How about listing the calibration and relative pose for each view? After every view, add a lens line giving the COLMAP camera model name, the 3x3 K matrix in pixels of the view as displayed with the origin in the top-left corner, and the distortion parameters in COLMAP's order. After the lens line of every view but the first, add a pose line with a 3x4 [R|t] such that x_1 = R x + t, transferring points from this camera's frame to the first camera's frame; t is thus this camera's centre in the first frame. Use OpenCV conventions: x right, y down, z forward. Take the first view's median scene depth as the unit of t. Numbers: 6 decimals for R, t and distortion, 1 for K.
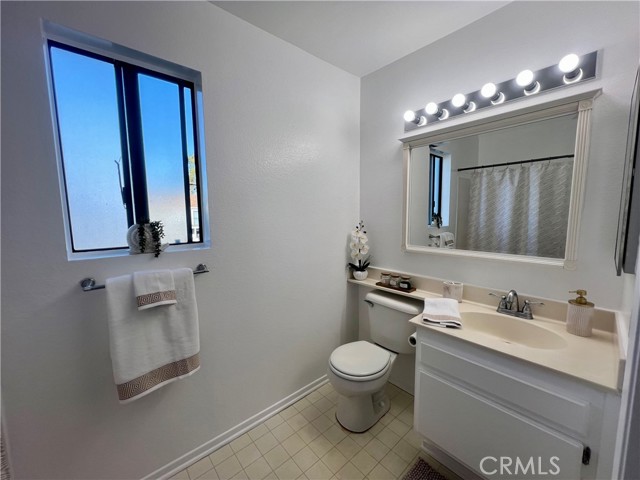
lens RADIAL K [[255.7, 0, 320.0], [0, 255.7, 240.0], [0, 0, 1]] dist [0.000423, 0.000039]
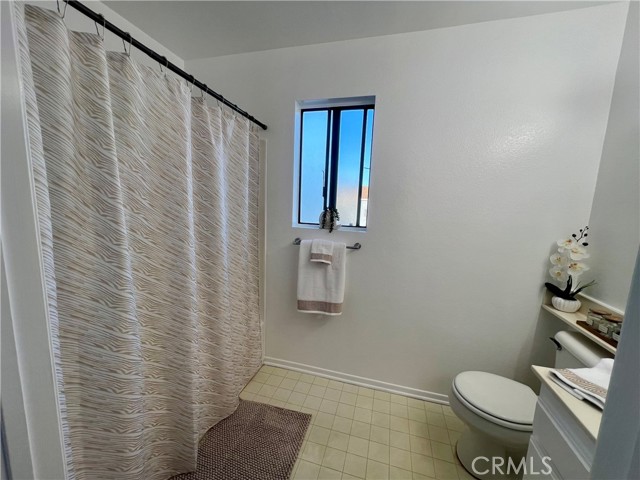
lens RADIAL K [[255.7, 0, 320.0], [0, 255.7, 240.0], [0, 0, 1]] dist [0.000423, 0.000039]
pose [[0.549450, 0.147943, -0.822325, 0.550863], [-0.132713, 0.987158, 0.088924, -0.014228], [0.824920, 0.060274, 0.562027, 0.090993]]
